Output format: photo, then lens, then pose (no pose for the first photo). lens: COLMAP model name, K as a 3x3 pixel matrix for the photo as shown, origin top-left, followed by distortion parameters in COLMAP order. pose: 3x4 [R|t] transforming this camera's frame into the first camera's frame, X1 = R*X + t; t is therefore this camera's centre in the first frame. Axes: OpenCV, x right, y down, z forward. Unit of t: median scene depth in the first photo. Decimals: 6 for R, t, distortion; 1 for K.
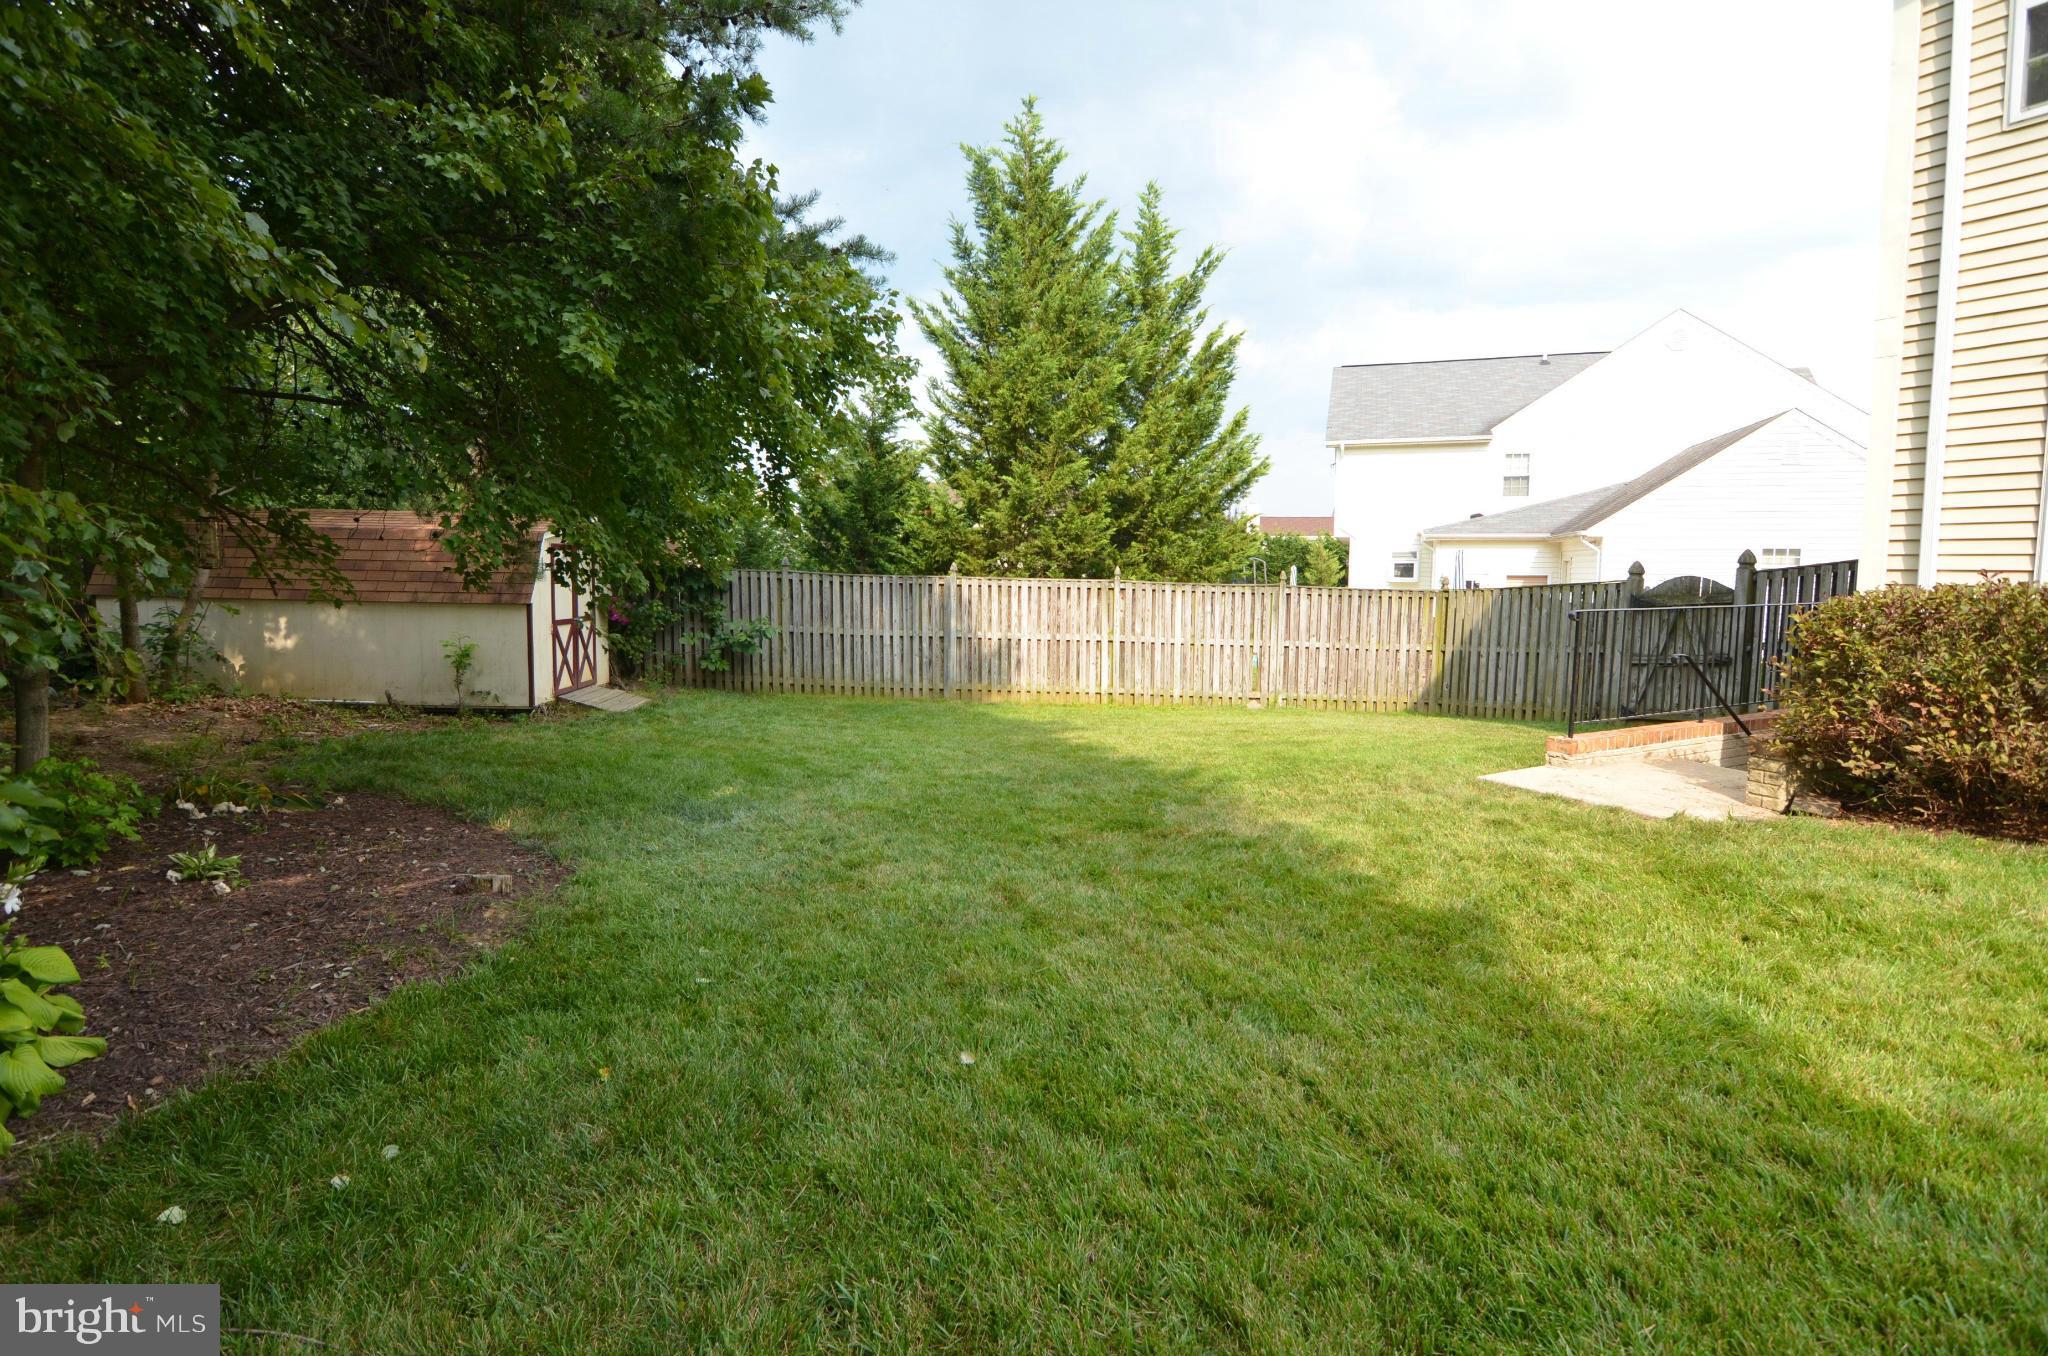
lens RADIAL K [[1049.9, 0, 1020.8], [0, 1049.9, 675.9], [0, 0, 1]] dist [-0.002820, -0.002735]
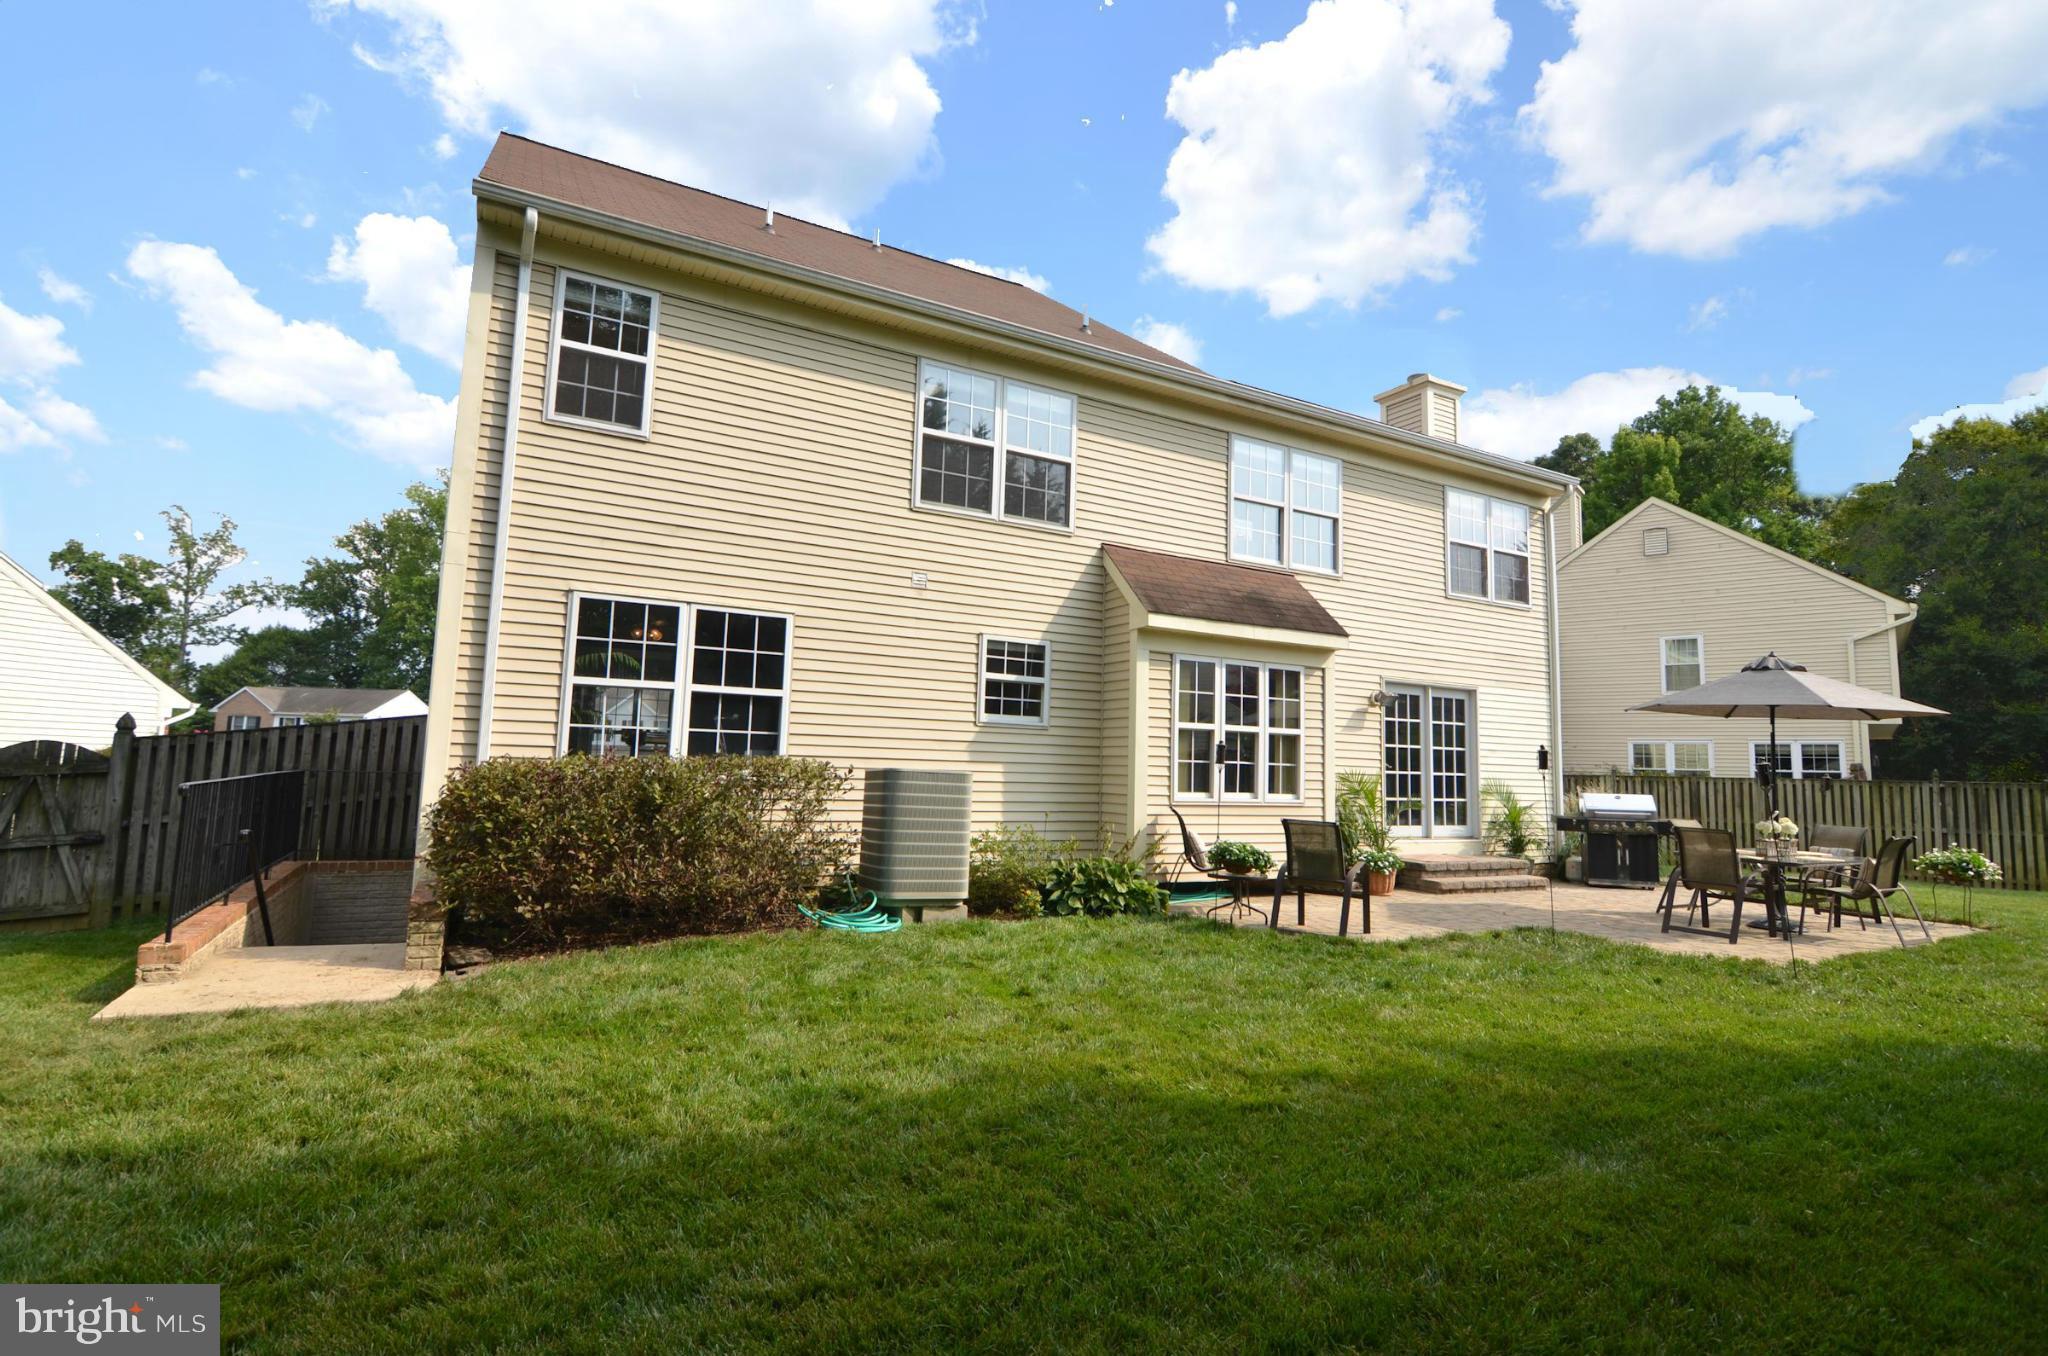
lens RADIAL K [[1049.9, 0, 1022.1], [0, 1049.9, 673.2], [0, 0, 1]] dist [-0.002820, -0.002735]
pose [[-0.086315, 0.086668, 0.992491, -0.457826], [0.074654, 0.993971, -0.080304, -0.044071], [-0.993467, 0.067162, -0.092265, 0.553368]]
